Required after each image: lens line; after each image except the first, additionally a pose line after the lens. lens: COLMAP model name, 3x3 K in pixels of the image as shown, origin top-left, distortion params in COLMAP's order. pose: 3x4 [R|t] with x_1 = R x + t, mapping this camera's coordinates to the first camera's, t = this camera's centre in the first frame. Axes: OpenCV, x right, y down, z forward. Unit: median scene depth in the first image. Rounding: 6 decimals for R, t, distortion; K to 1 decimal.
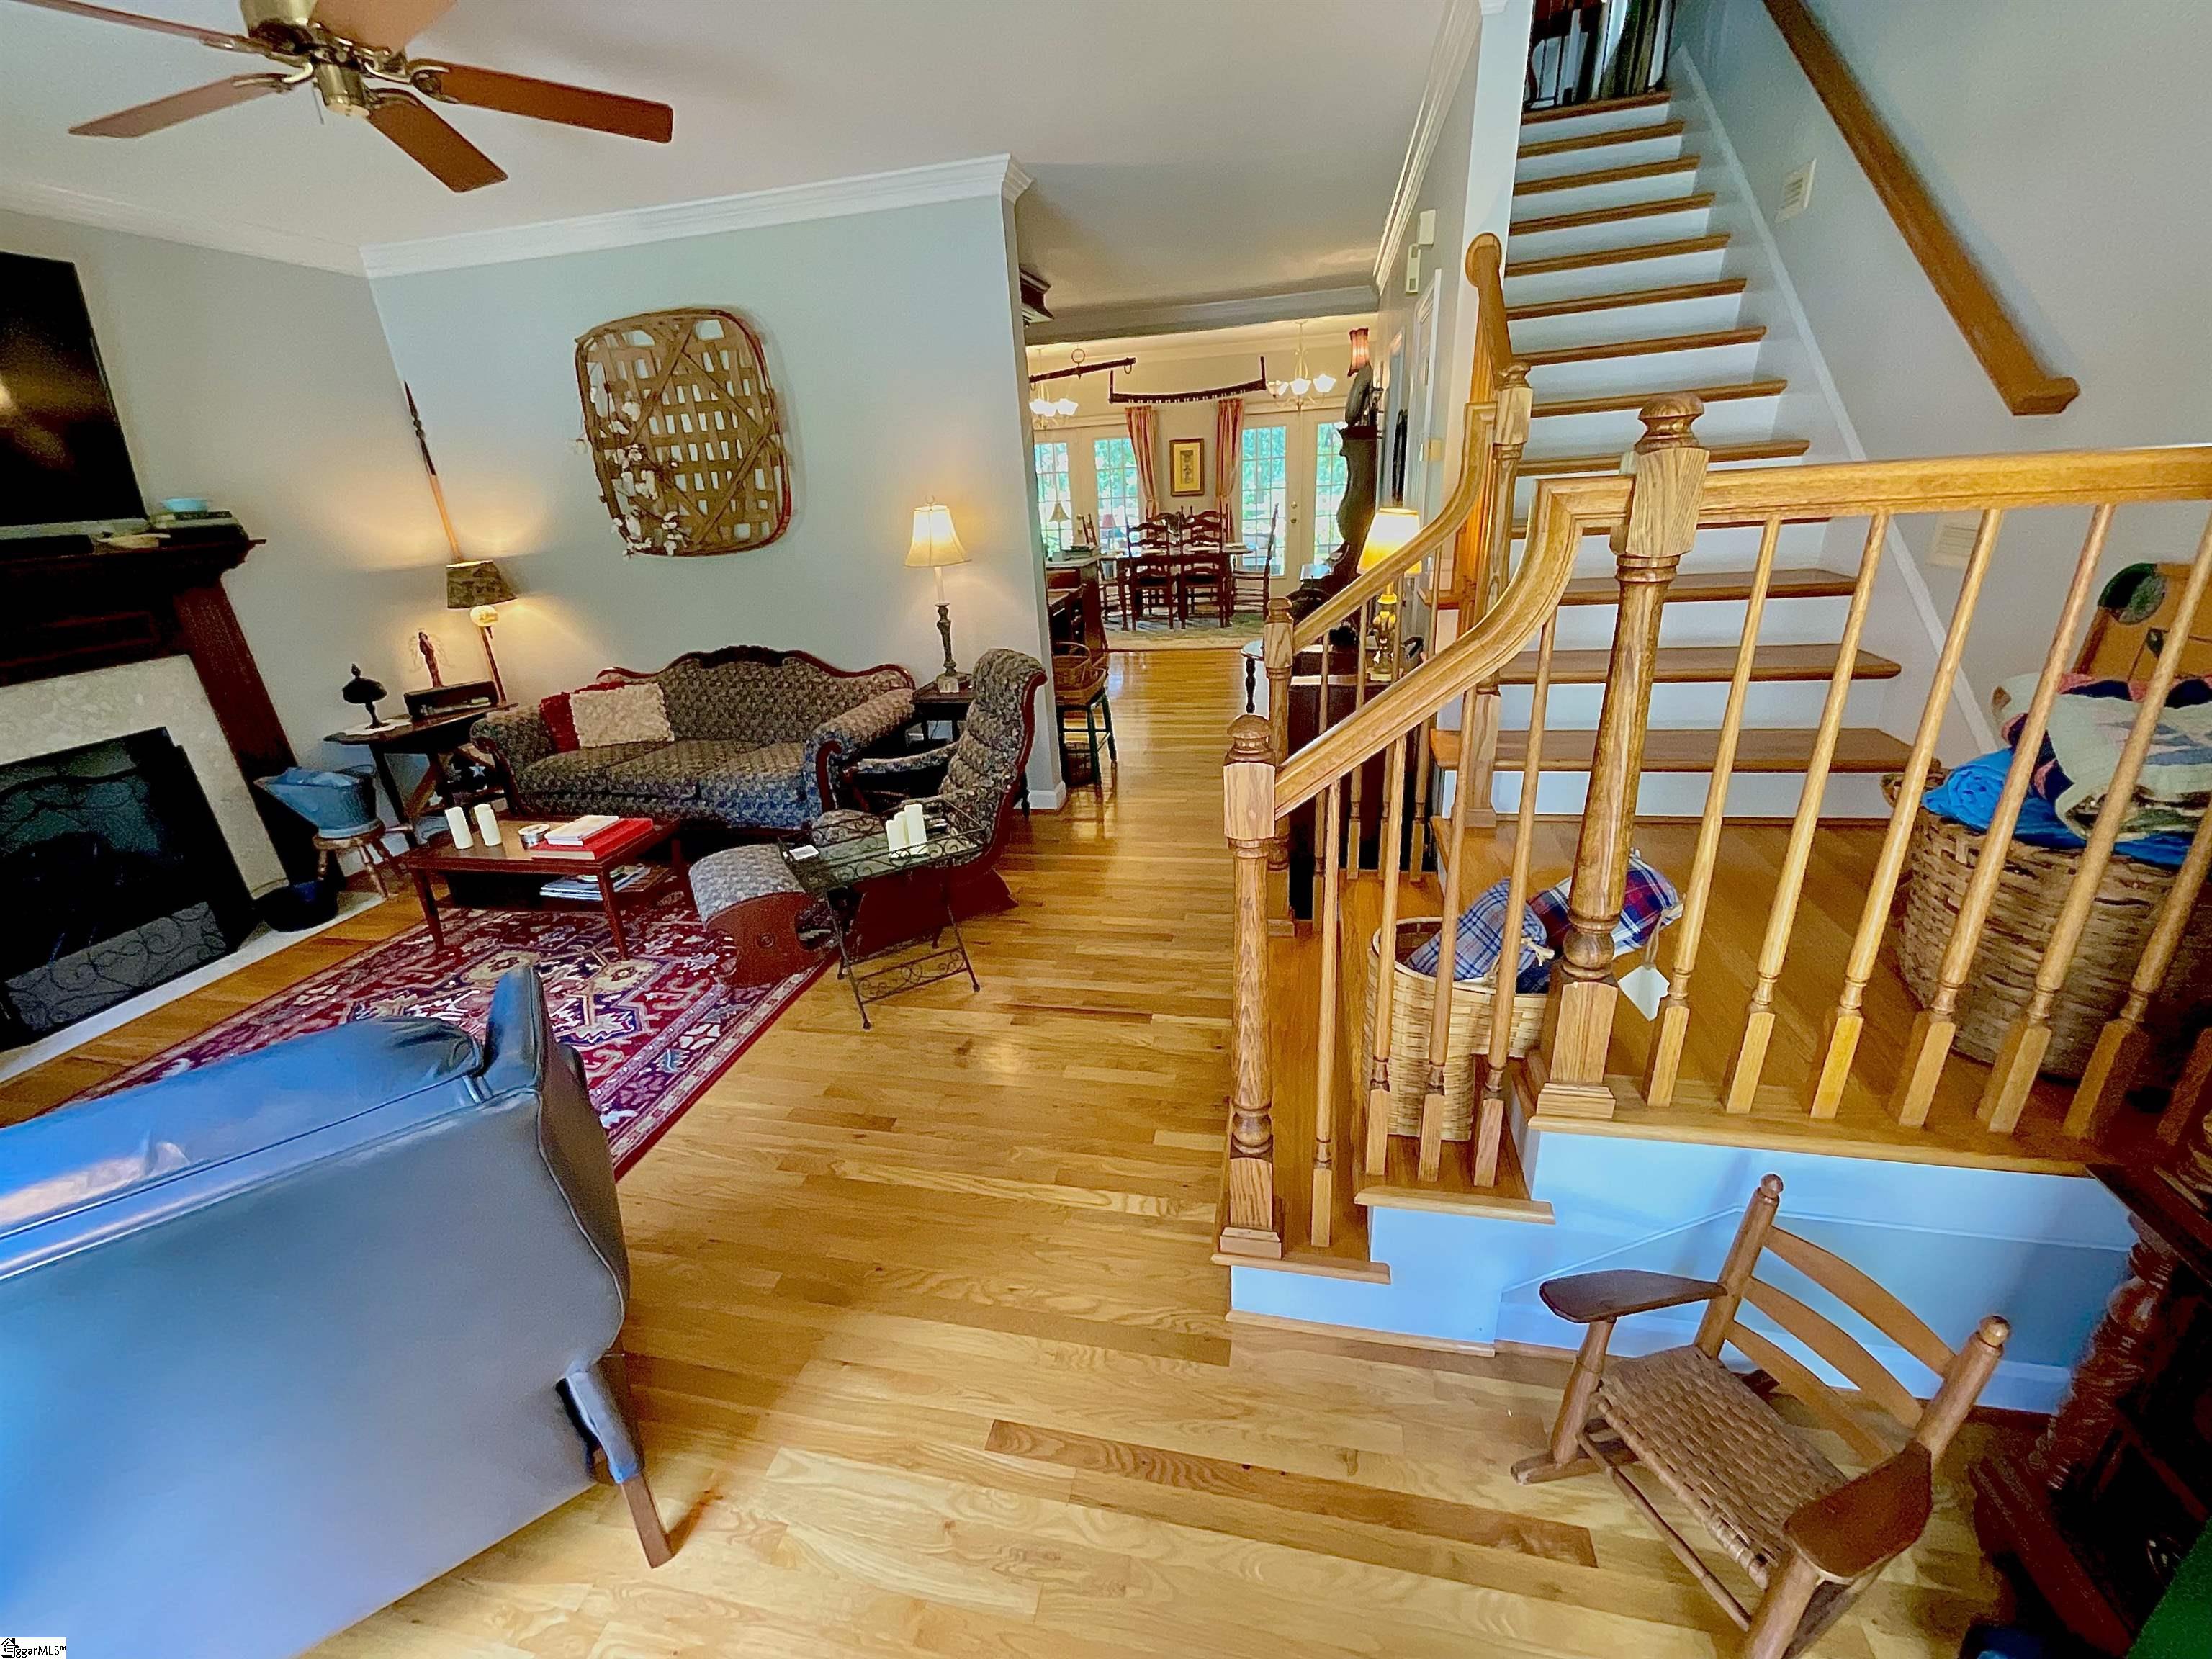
lens RADIAL K [[923.4, 0, 1093.7], [0, 923.4, 822.5], [0, 0, 1]] dist [-0.000001, -0.000258]
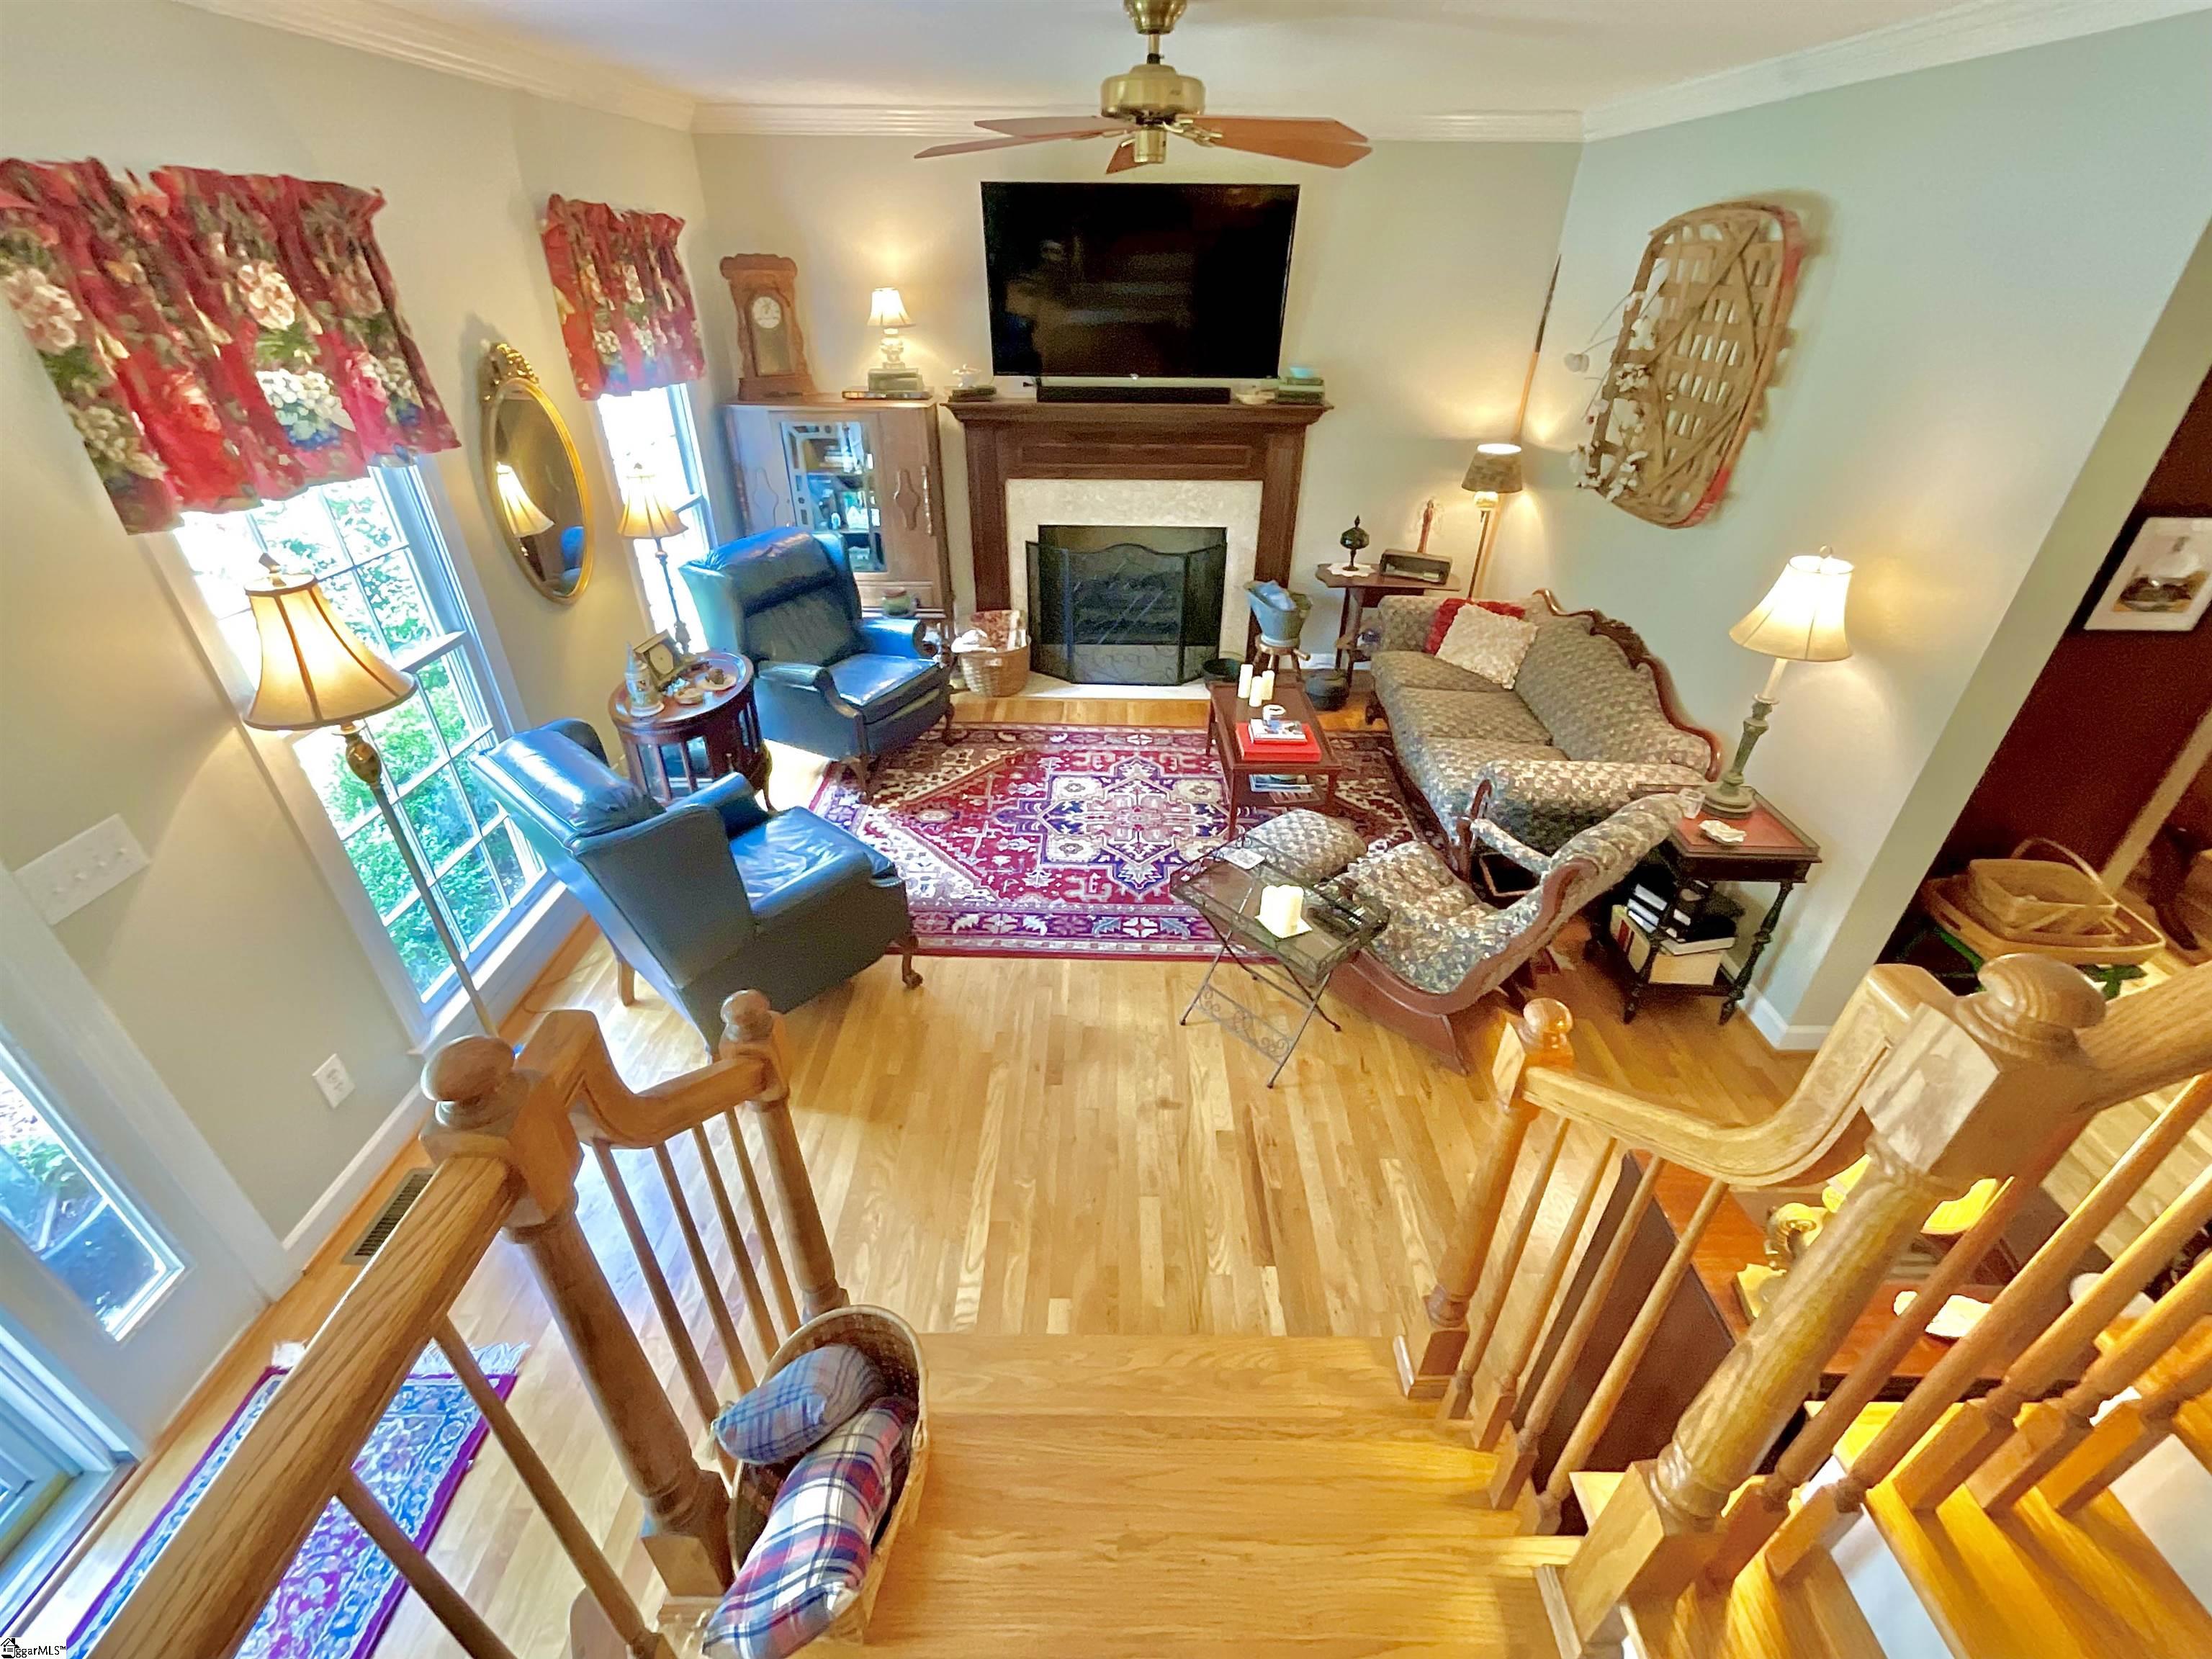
lens RADIAL K [[923.4, 0, 1093.7], [0, 923.4, 822.5], [0, 0, 1]] dist [-0.000001, -0.000258]
pose [[0.221038, 0.563032, -0.796327, 0.326569], [-0.362072, 0.805543, 0.469046, -0.308456], [0.905564, 0.184651, 0.381914, 0.319708]]
